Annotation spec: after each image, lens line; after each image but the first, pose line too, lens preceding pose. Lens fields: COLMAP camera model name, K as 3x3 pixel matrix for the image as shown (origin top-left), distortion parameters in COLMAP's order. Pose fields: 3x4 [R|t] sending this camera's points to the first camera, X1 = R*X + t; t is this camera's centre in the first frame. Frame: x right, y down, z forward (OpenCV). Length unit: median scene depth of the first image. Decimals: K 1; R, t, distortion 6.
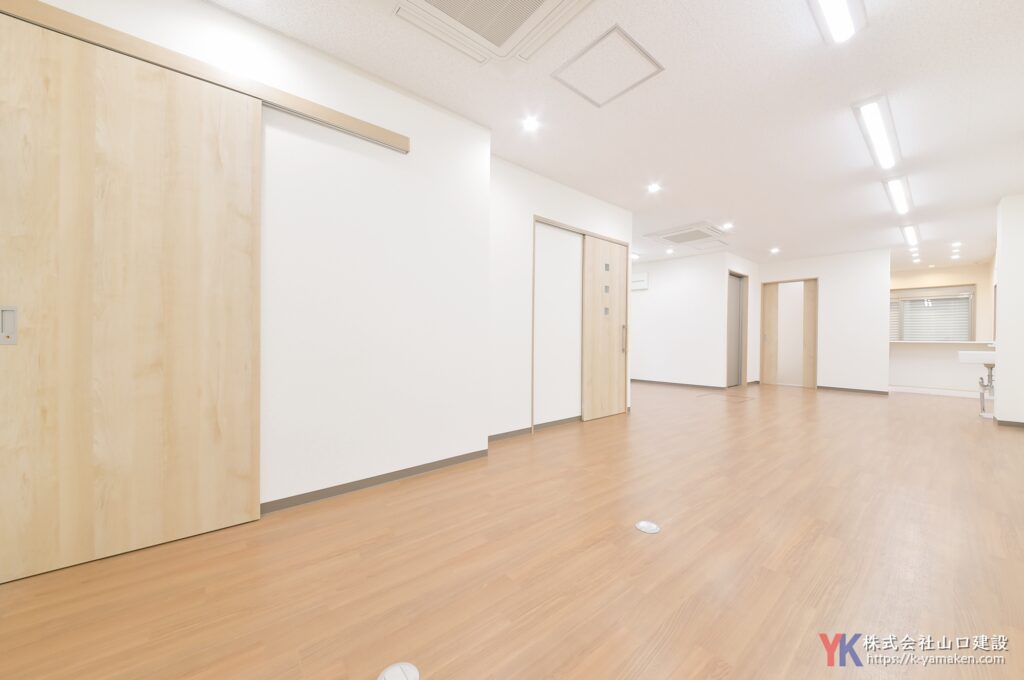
lens RADIAL K [[363.7, 0, 513.1], [0, 363.7, 341.2], [0, 0, 1]] dist [-0.007794, -0.000265]
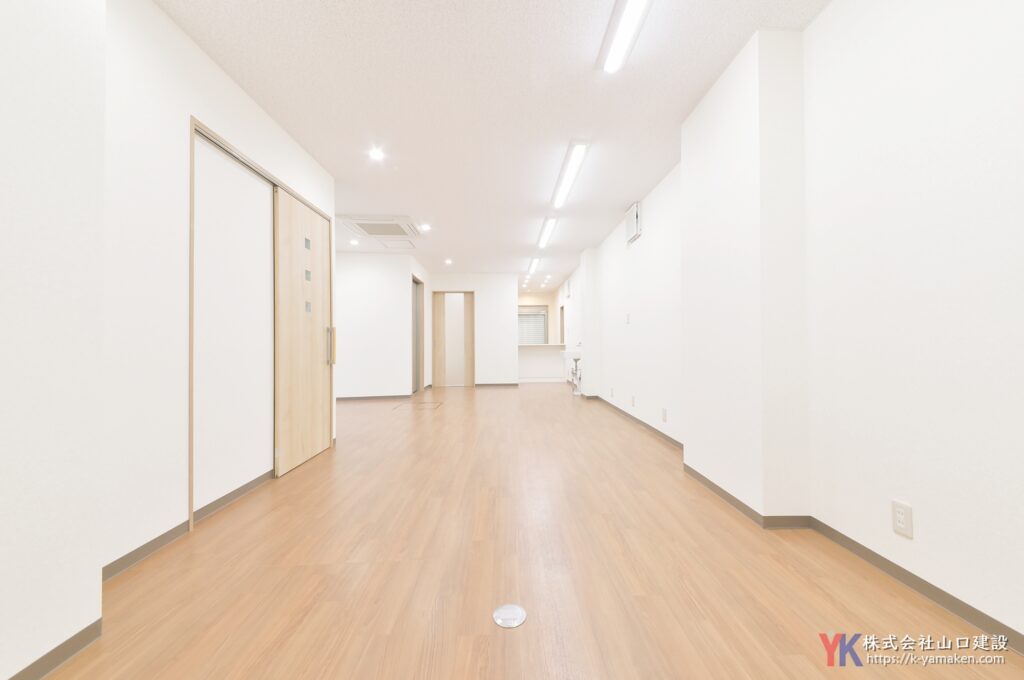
lens RADIAL K [[384.0, 0, 532.3], [0, 384.0, 337.9], [0, 0, 1]] dist [-0.004410, -0.001064]
pose [[0.587359, -0.001274, 0.809325, -0.052041], [0.022904, 0.999624, -0.015049, -0.001723], [-0.809002, 0.027376, 0.587168, 0.140271]]
